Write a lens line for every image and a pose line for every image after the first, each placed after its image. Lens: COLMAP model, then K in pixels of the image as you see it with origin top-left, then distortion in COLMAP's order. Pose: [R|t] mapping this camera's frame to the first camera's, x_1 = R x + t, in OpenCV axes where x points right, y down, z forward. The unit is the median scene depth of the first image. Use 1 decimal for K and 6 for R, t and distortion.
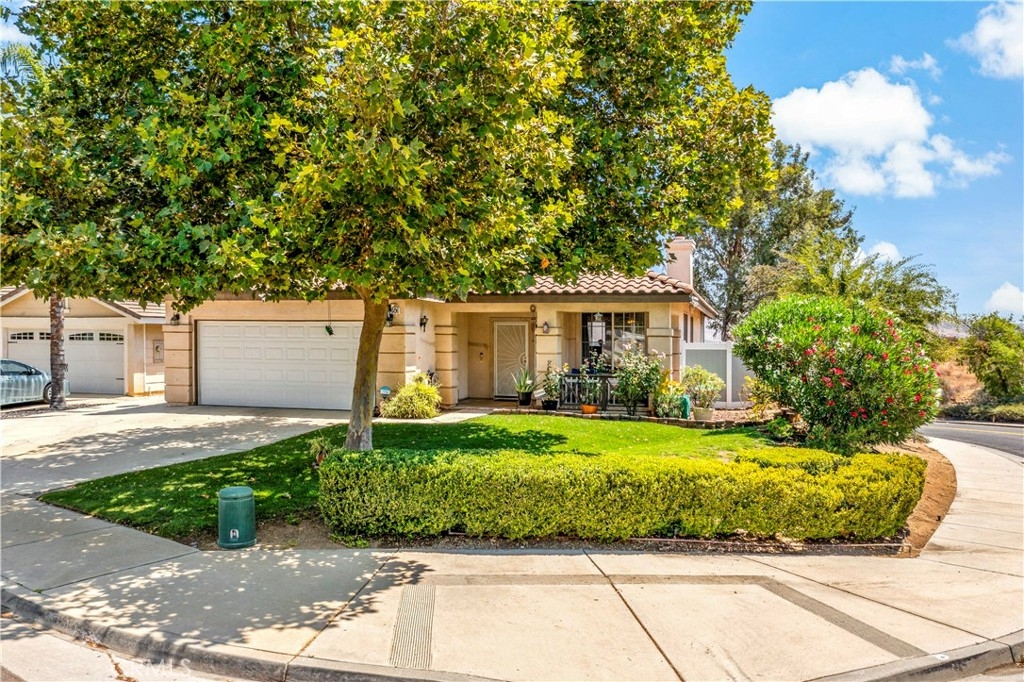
lens RADIAL K [[820.4, 0, 500.6], [0, 820.4, 340.8], [0, 0, 1]] dist [-0.008501, -0.001571]
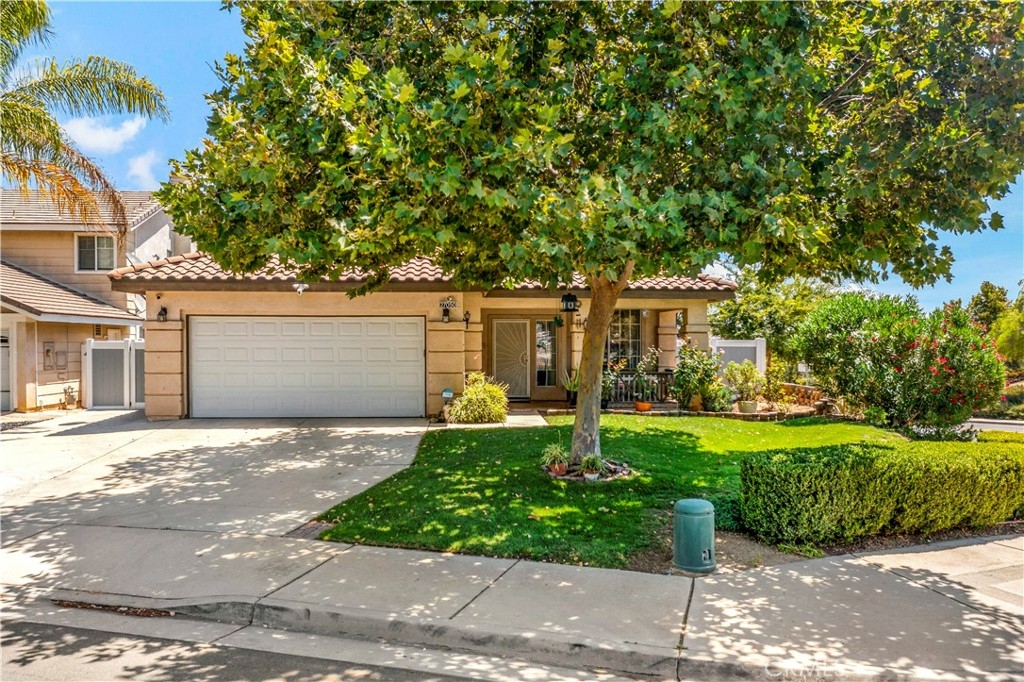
lens RADIAL K [[820.4, 0, 500.6], [0, 820.4, 340.8], [0, 0, 1]] dist [-0.008501, -0.001571]
pose [[0.943674, -0.006327, 0.330816, -0.374024], [0.008365, 0.999954, -0.004736, 0.007547], [-0.330771, 0.007236, 0.943683, 0.125728]]
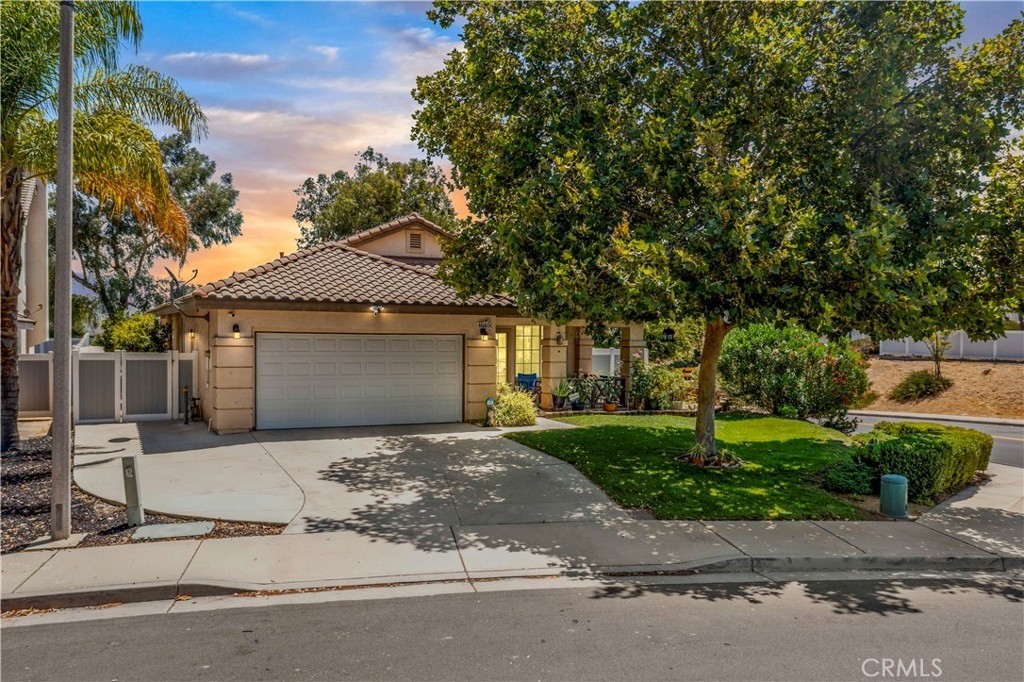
lens RADIAL K [[820.4, 0, 500.6], [0, 820.4, 340.8], [0, 0, 1]] dist [-0.008501, -0.001571]
pose [[0.741098, -0.006024, 0.671370, -0.818115], [-0.002235, 0.999932, 0.011440, -0.028845], [-0.671393, -0.009978, 0.741034, 0.202936]]
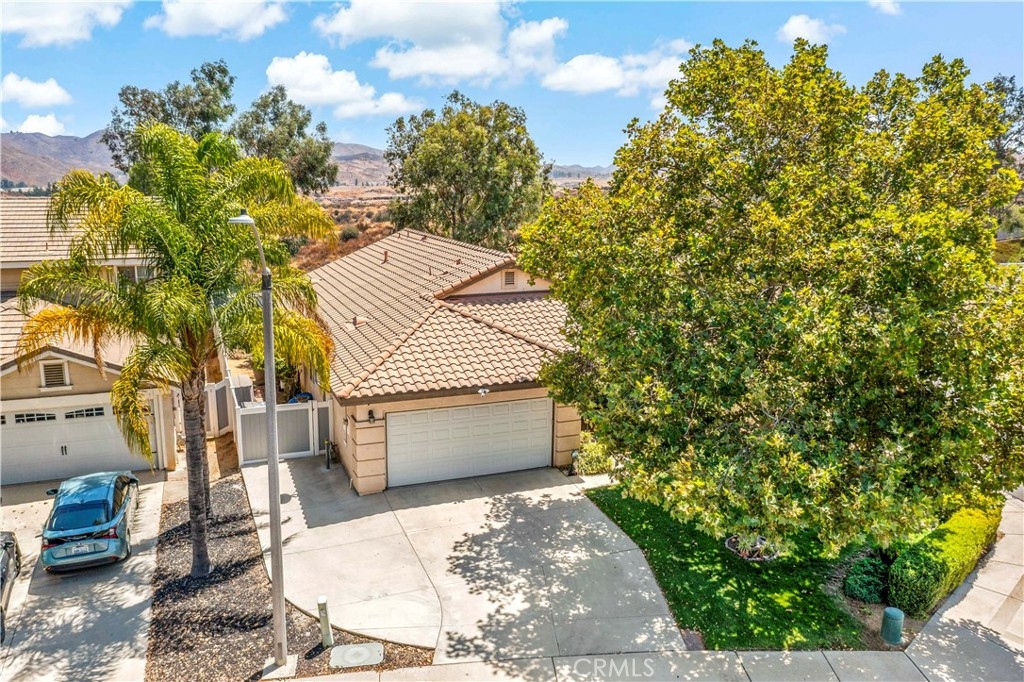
lens RADIAL K [[808.7, 0, 512.0], [0, 808.7, 341.0], [0, 0, 1]] dist [0.005407, 0.002586]
pose [[0.789469, -0.120182, 0.601909, -0.925767], [-0.003860, 0.979651, 0.200669, -0.350320], [-0.613778, -0.160746, 0.772941, 0.117076]]
